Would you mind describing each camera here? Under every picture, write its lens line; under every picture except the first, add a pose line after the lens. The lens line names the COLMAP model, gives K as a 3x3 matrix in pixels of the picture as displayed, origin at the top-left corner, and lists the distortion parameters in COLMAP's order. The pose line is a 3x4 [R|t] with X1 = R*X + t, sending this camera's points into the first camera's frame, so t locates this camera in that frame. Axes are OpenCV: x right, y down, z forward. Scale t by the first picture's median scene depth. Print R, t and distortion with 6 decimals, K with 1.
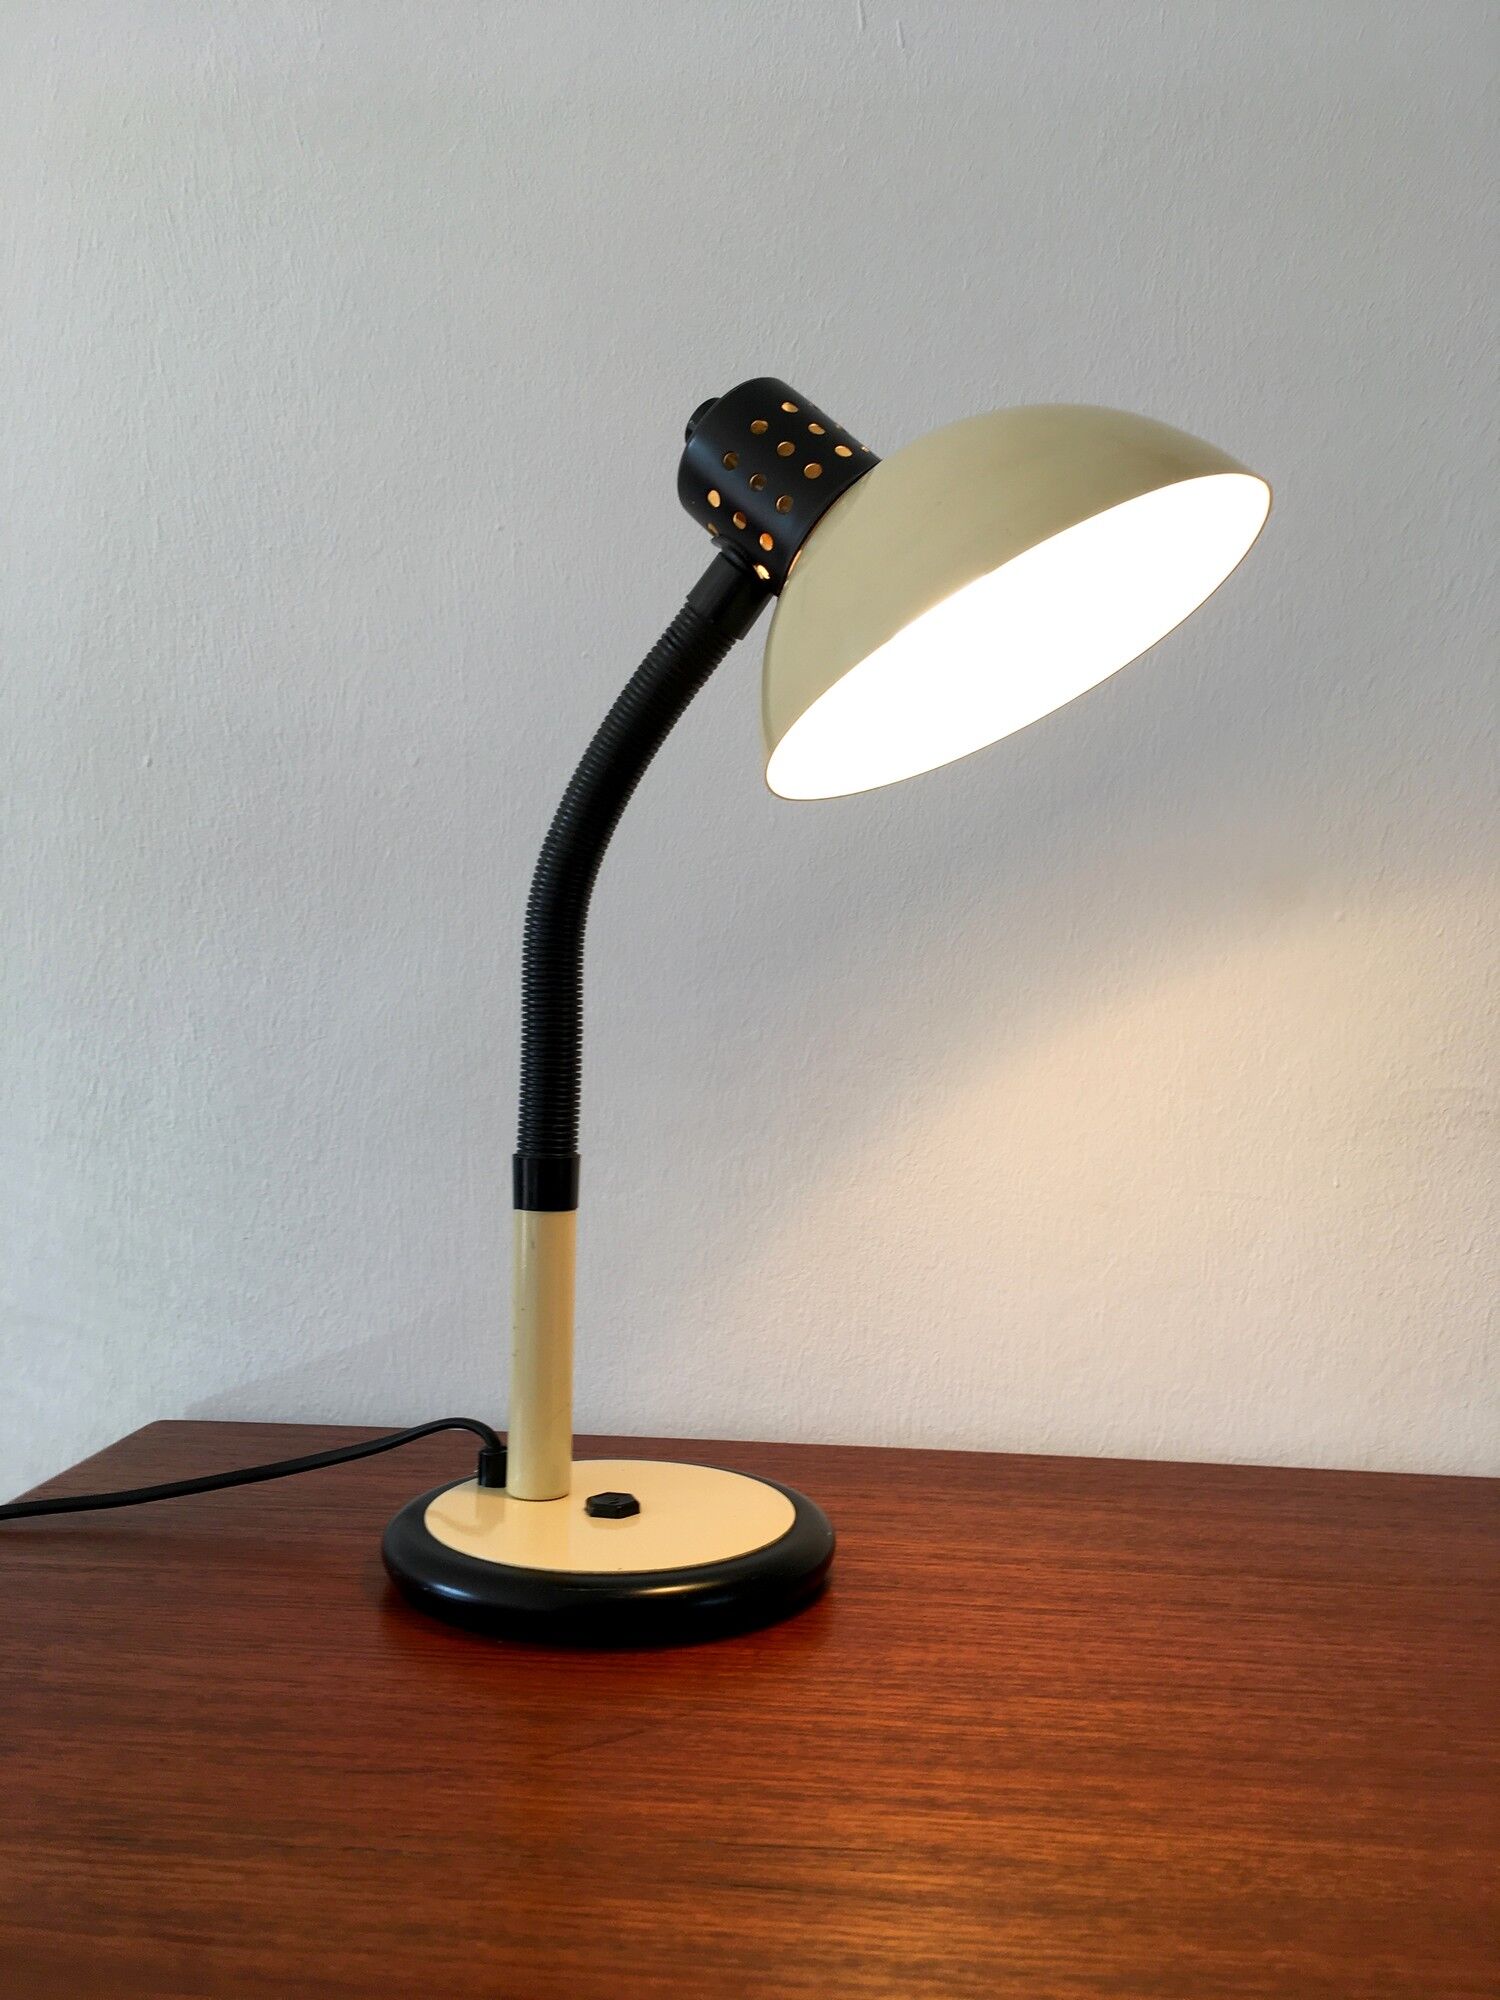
lens RADIAL K [[1757.2, 0, 743.9], [0, 1757.2, 990.4], [0, 0, 1]] dist [0.061861, -0.081173]
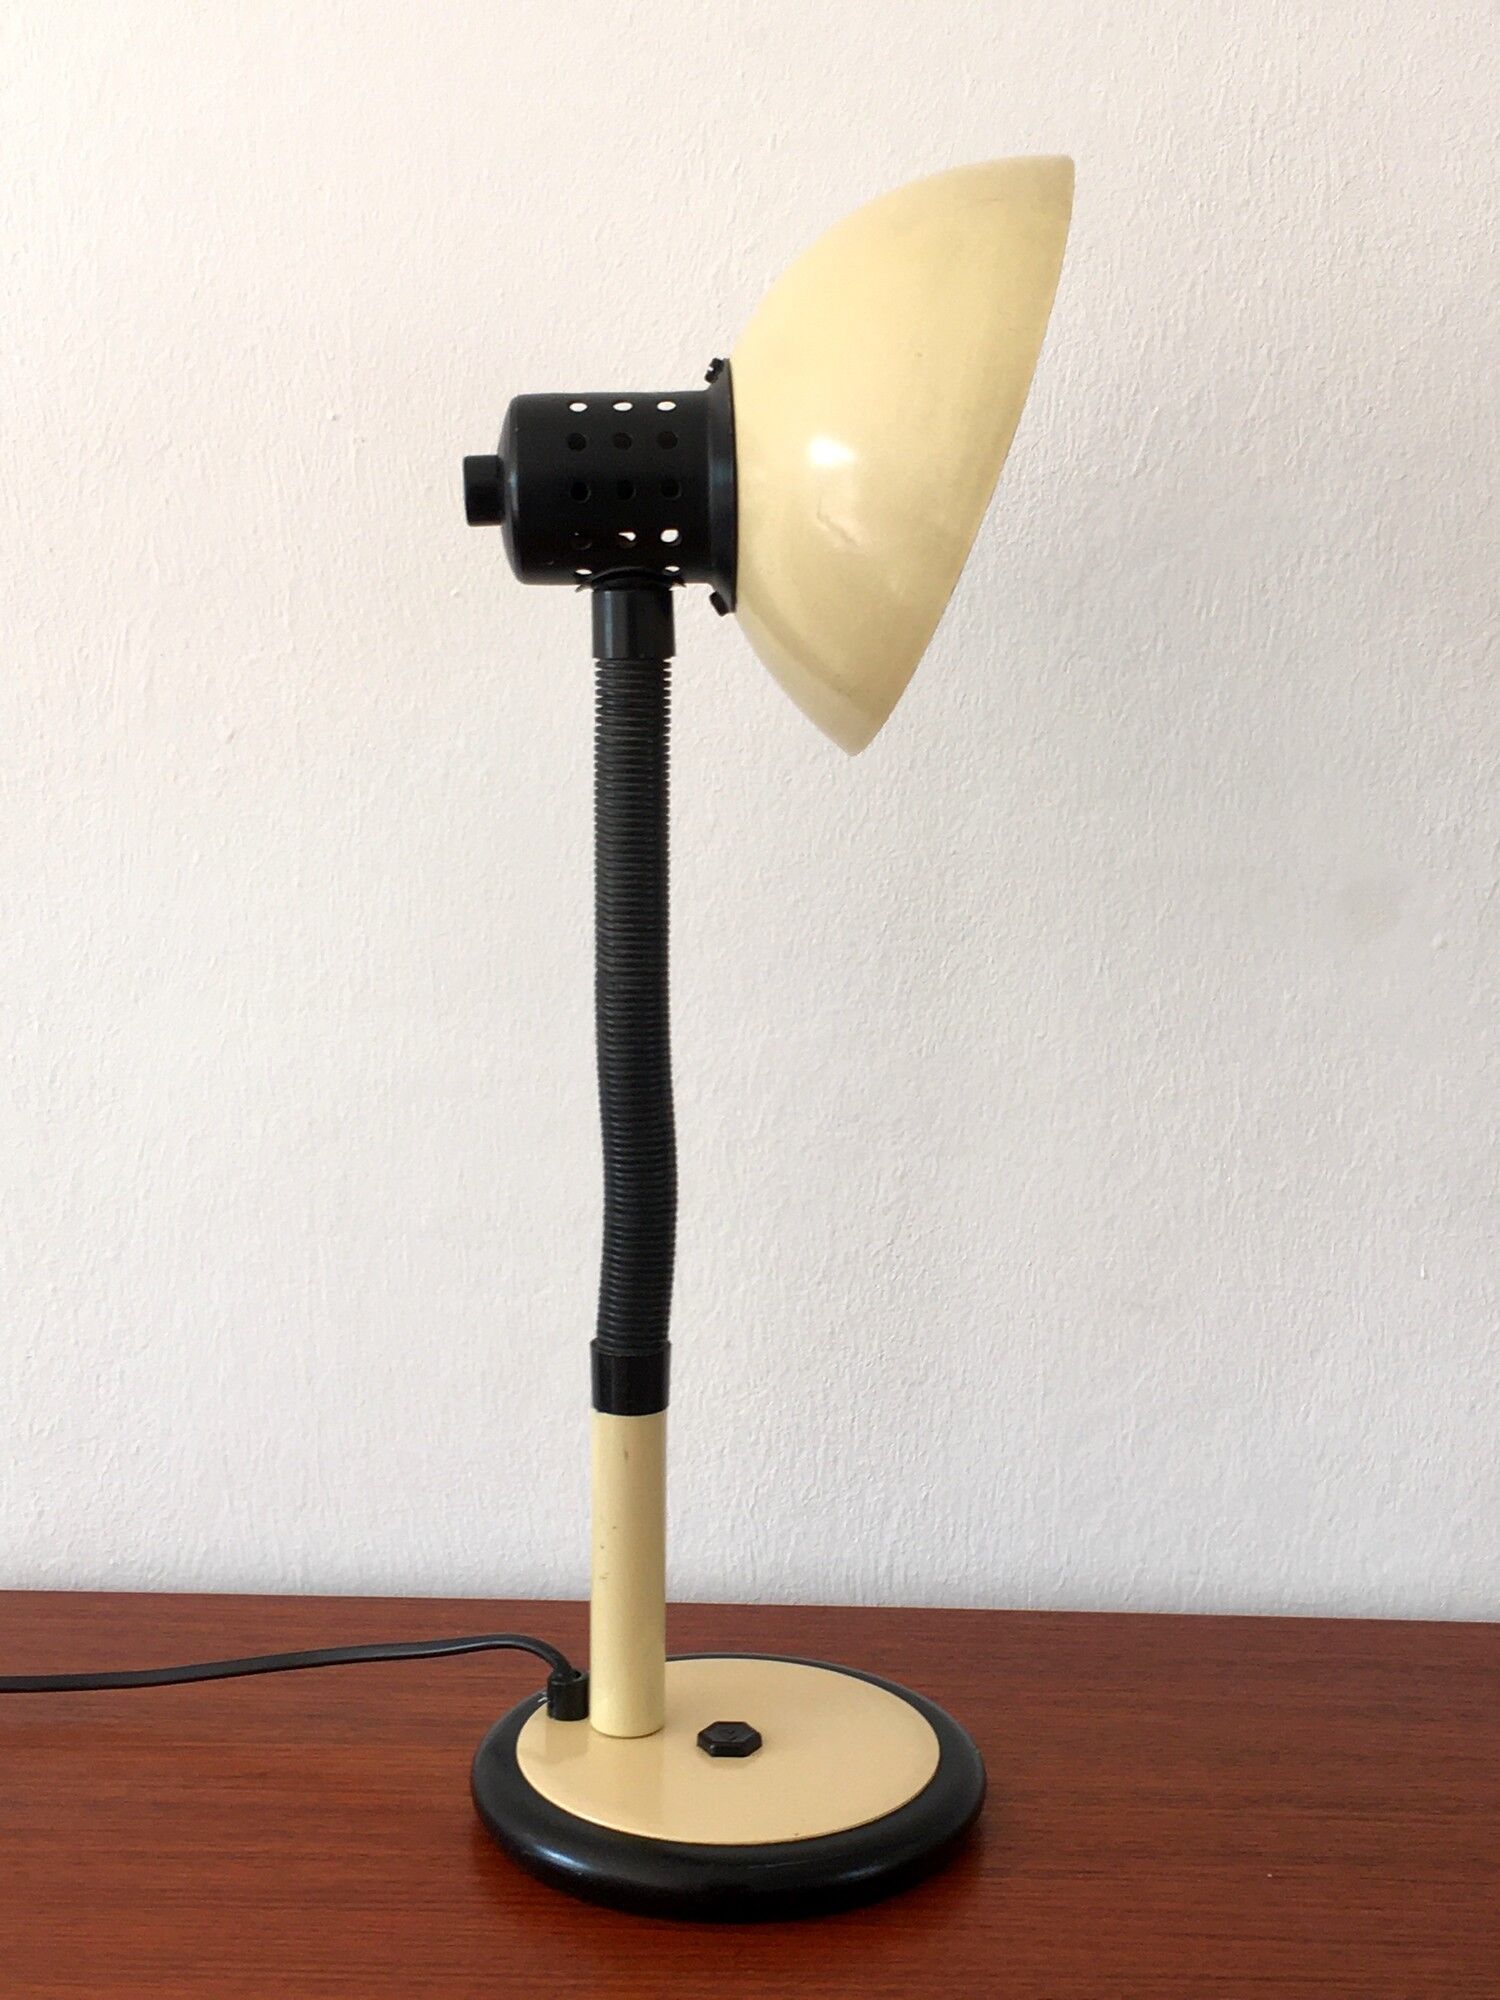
lens RADIAL K [[2980.9, 0, 750.7], [0, 2980.9, 993.0], [0, 0, 1]] dist [0.052232, 0.000000]
pose [[0.997934, -0.018264, 0.061595, -0.054839], [0.006915, 0.983706, 0.179652, -0.292710], [-0.063873, -0.178855, 0.981800, -0.317449]]
